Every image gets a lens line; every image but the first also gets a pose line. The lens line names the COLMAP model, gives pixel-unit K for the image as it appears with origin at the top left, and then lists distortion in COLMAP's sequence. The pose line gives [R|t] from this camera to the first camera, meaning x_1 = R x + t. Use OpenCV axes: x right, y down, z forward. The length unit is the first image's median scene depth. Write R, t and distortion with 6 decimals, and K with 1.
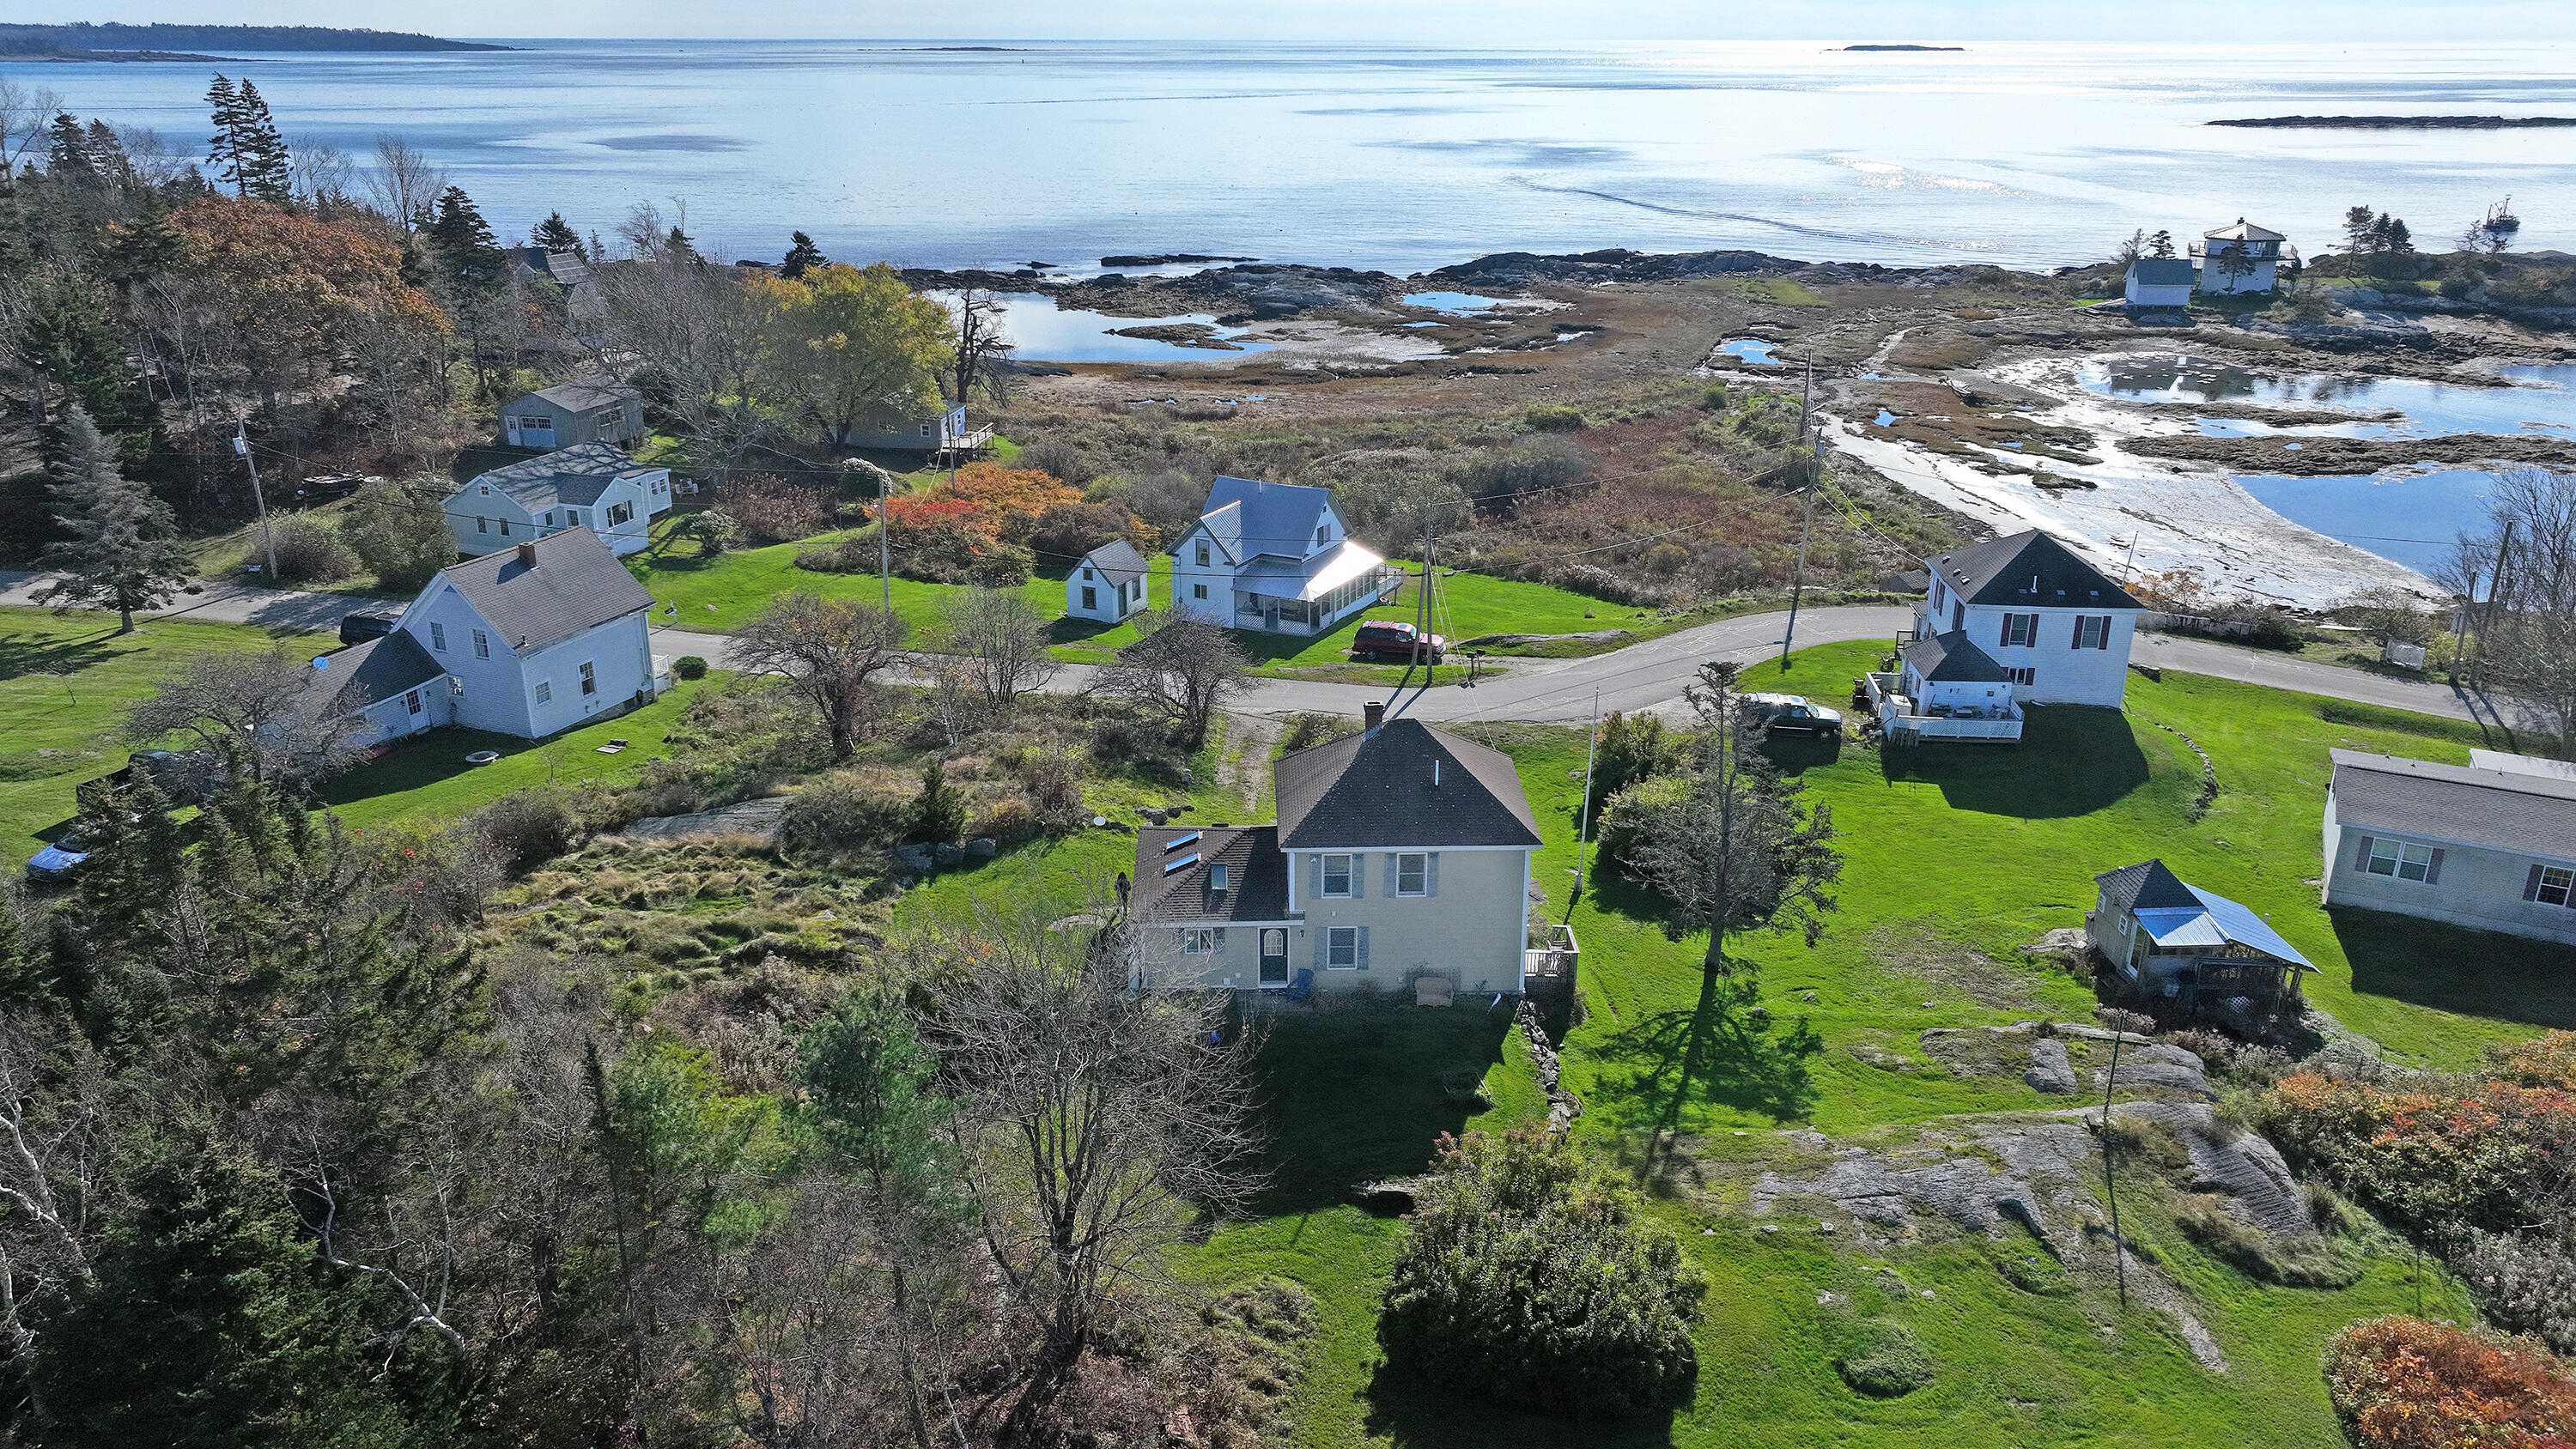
lens RADIAL K [[1809.2, 0, 1288.0], [0, 1809.2, 724.5], [0, 0, 1]] dist [0.002961, 0.000184]
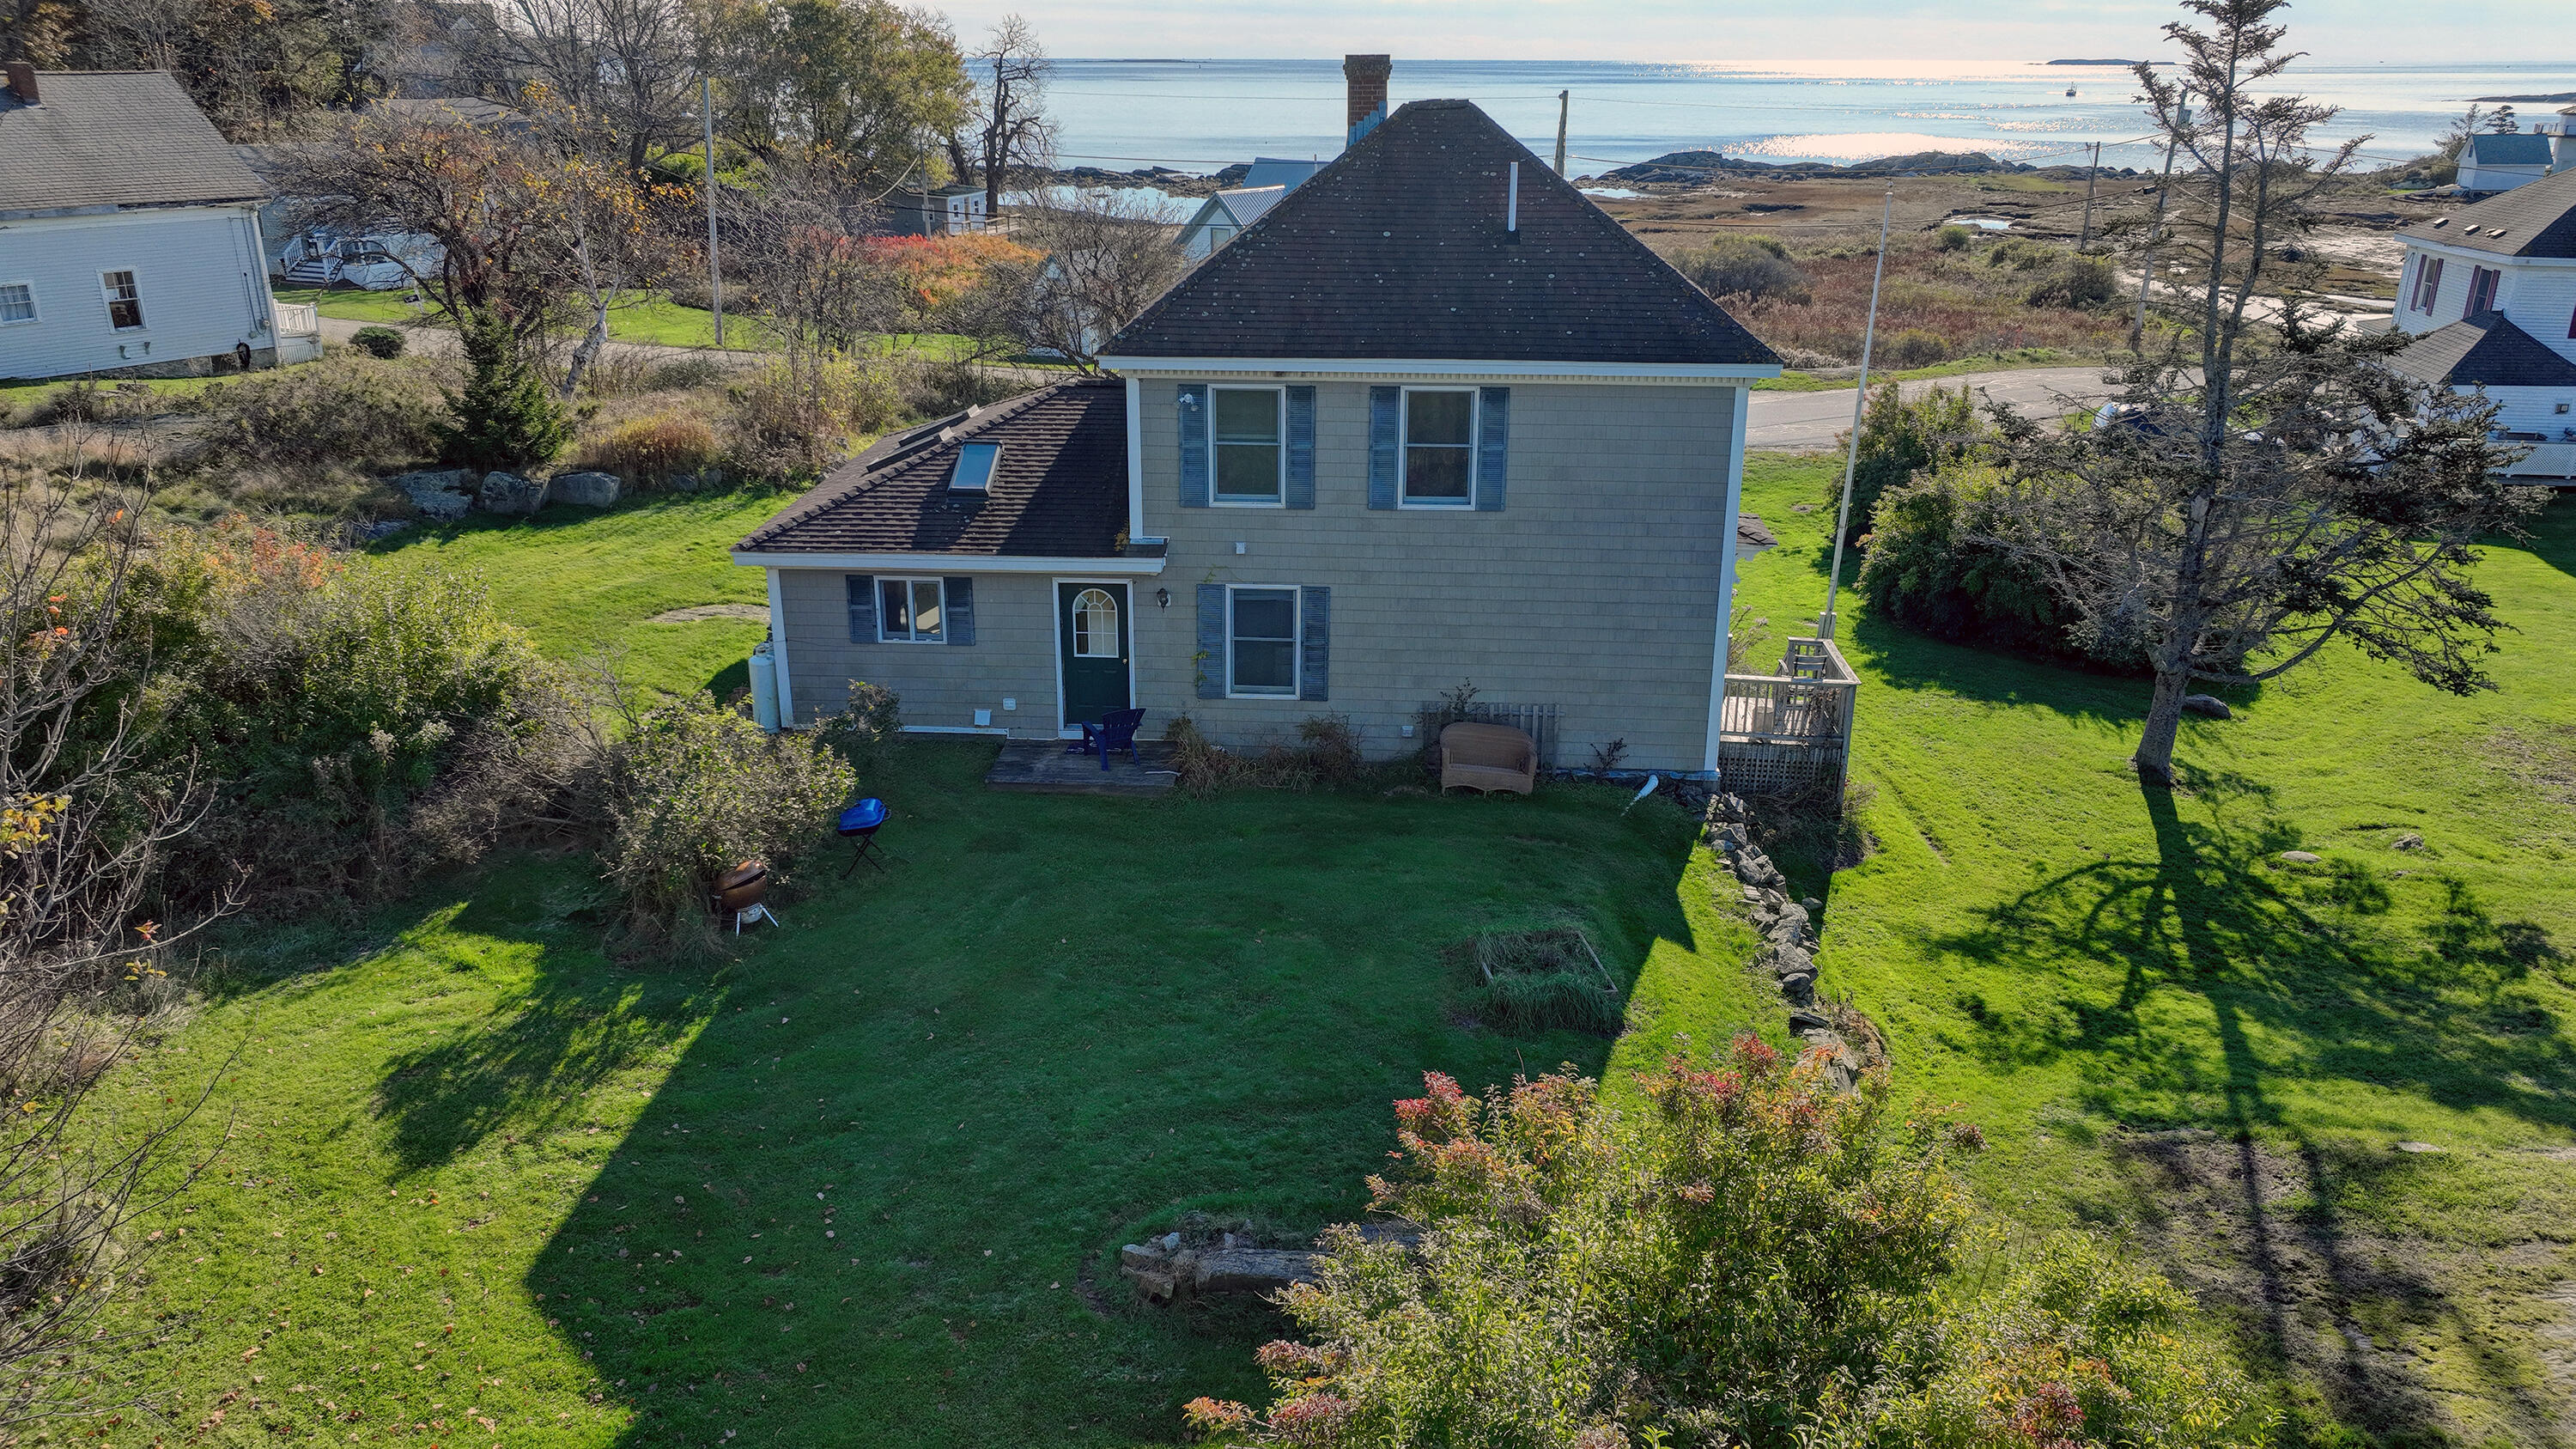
lens RADIAL K [[1780.4, 0, 1288.0], [0, 1780.4, 724.5], [0, 0, 1]] dist [0.001437, 0.002526]
pose [[0.995271, 0.032088, -0.091689, 0.071768], [-0.033425, 0.999356, -0.013086, 0.145531], [0.091210, 0.016089, 0.995702, 0.600426]]
